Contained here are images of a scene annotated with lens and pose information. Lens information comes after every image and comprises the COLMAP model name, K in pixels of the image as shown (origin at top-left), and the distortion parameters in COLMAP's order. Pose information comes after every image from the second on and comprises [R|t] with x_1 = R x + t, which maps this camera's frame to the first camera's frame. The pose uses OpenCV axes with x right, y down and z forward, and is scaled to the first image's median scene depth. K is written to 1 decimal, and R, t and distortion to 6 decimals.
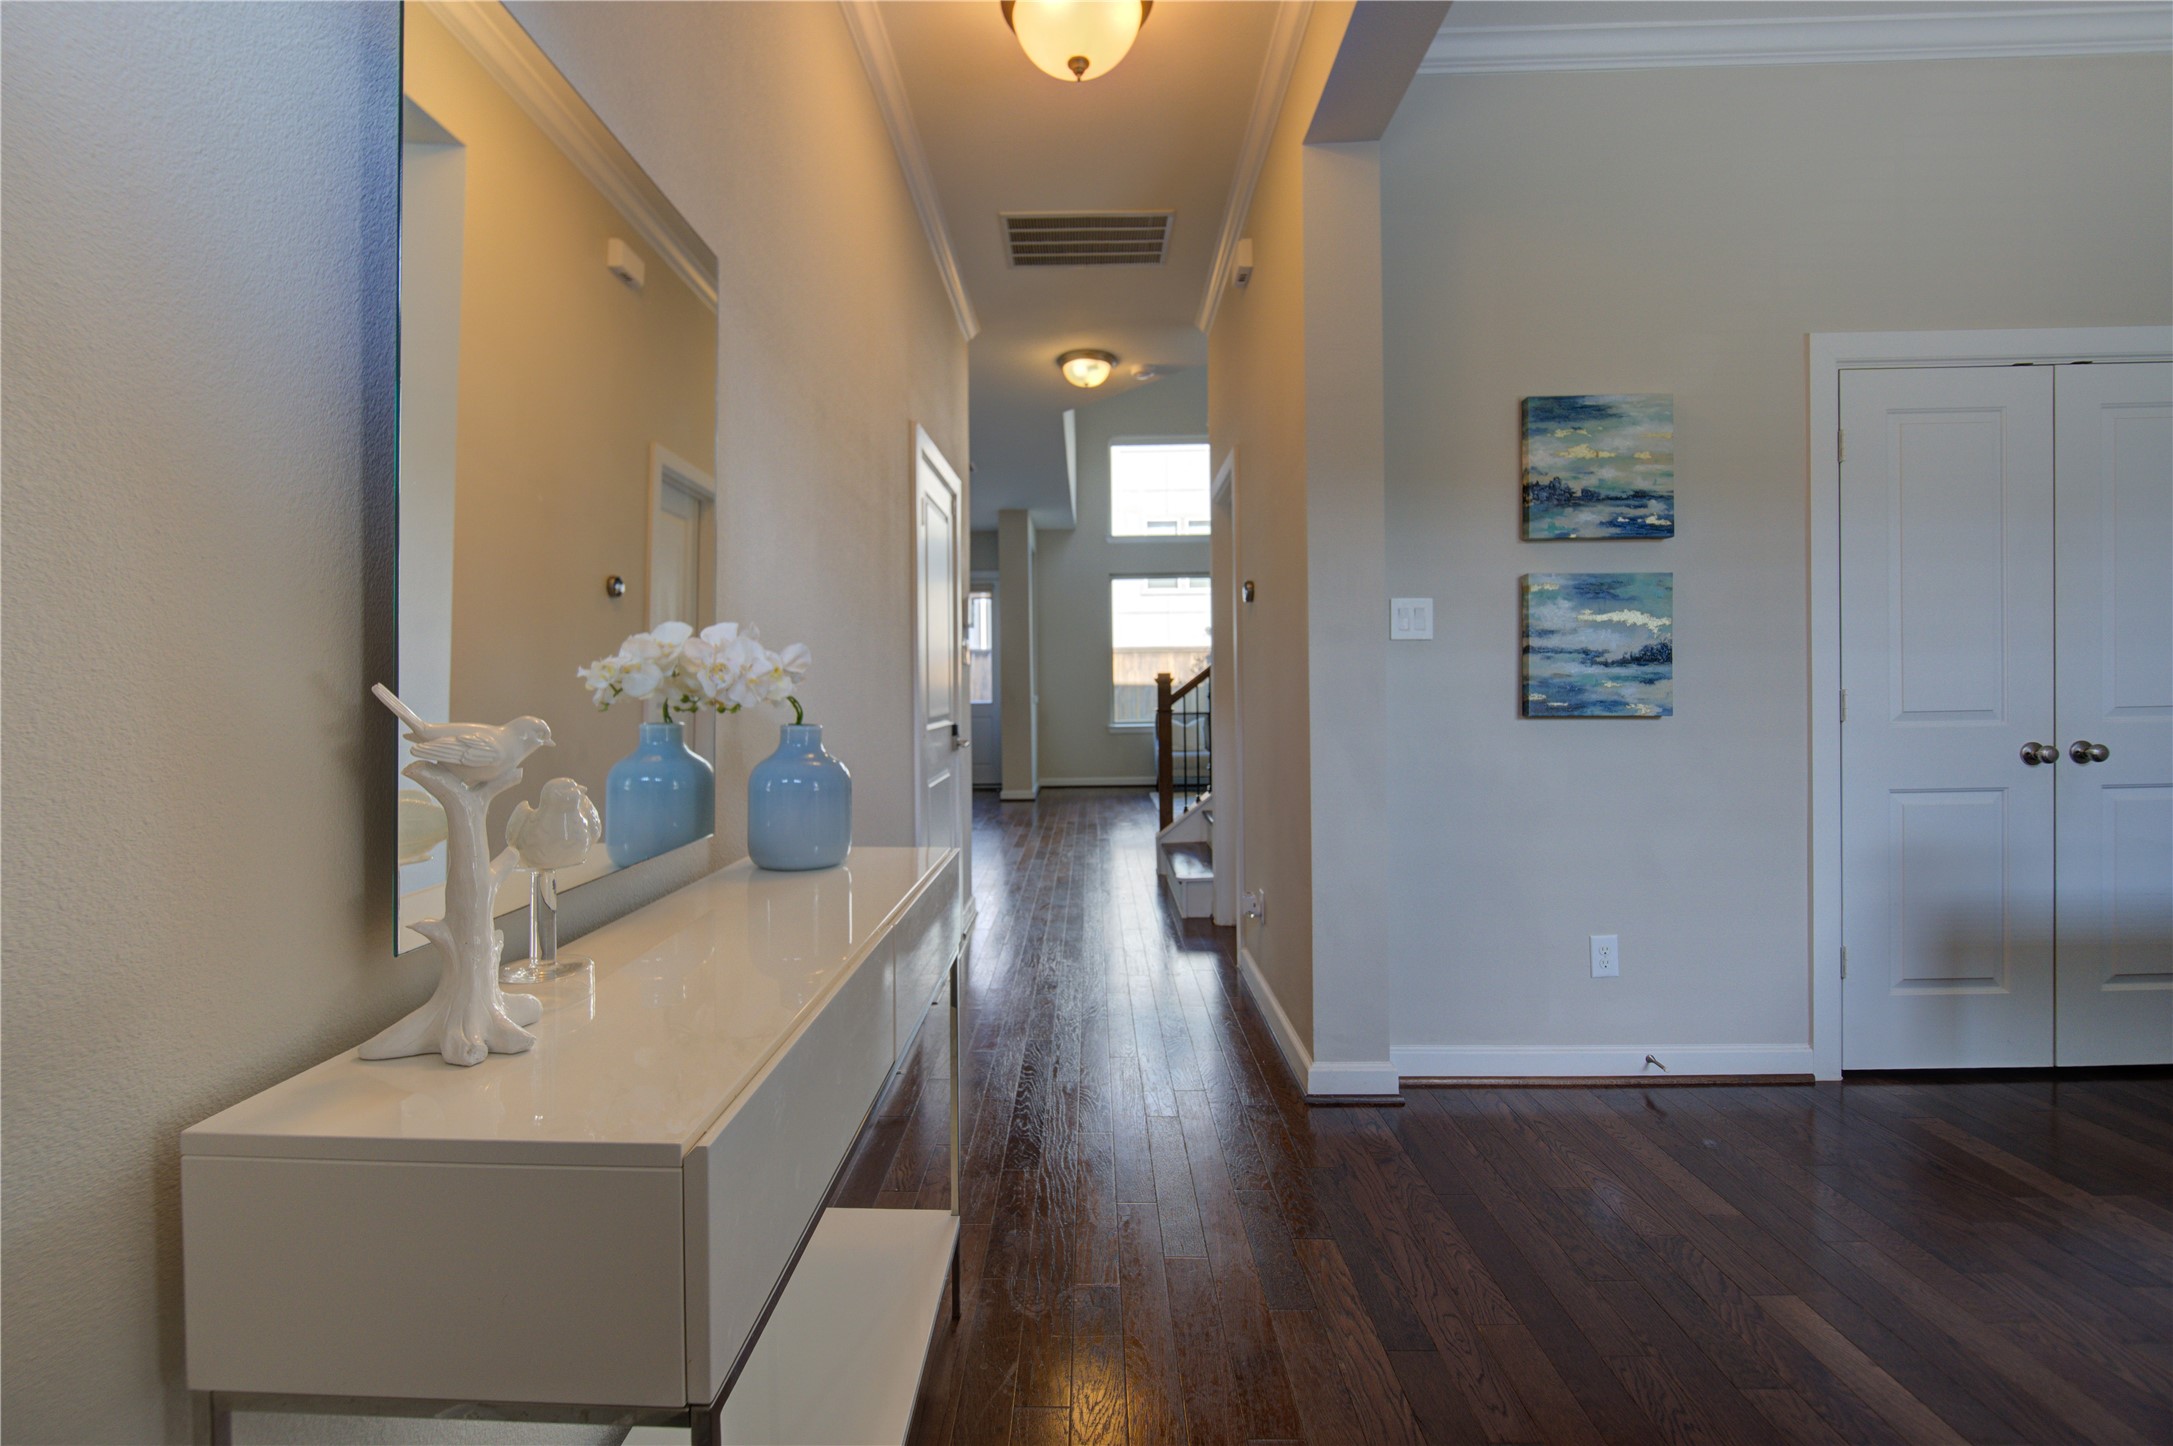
lens RADIAL K [[907.5, 0, 1085.3], [0, 907.5, 713.0], [0, 0, 1]] dist [-0.000599, -0.000818]
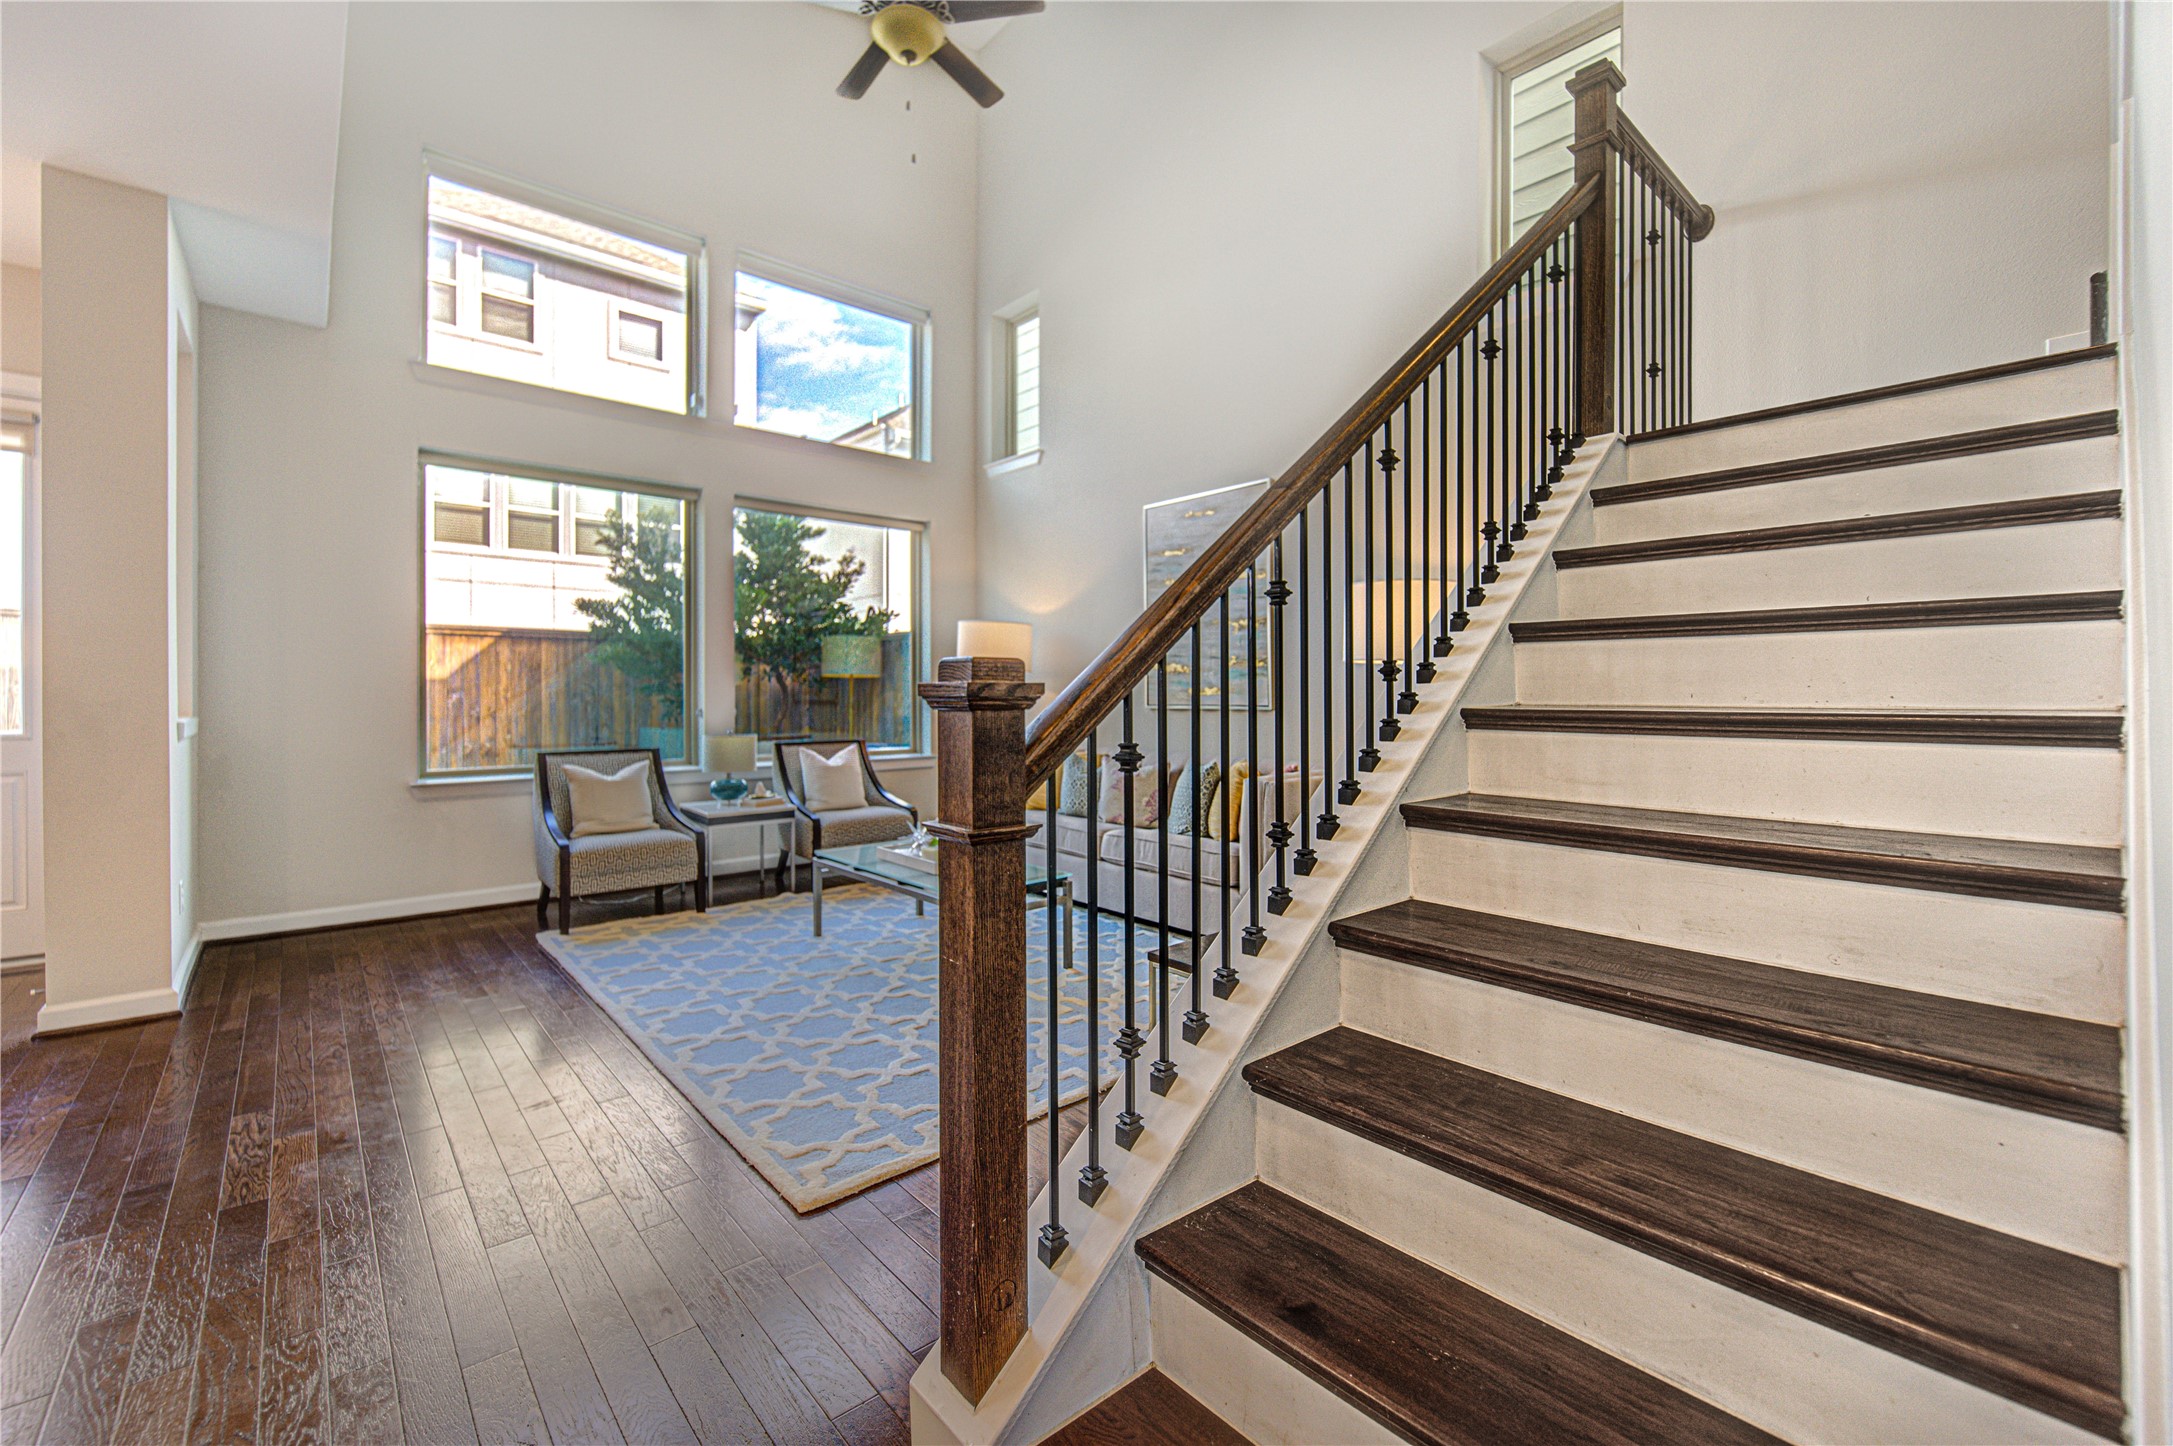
lens RADIAL K [[907.5, 0, 1082.5], [0, 907.5, 707.5], [0, 0, 1]] dist [-0.000599, -0.000818]
pose [[0.751110, 0.010338, 0.660096, -0.022884], [0.005717, 0.999738, -0.022163, -0.011499], [-0.660153, 0.020421, 0.750854, 0.448698]]
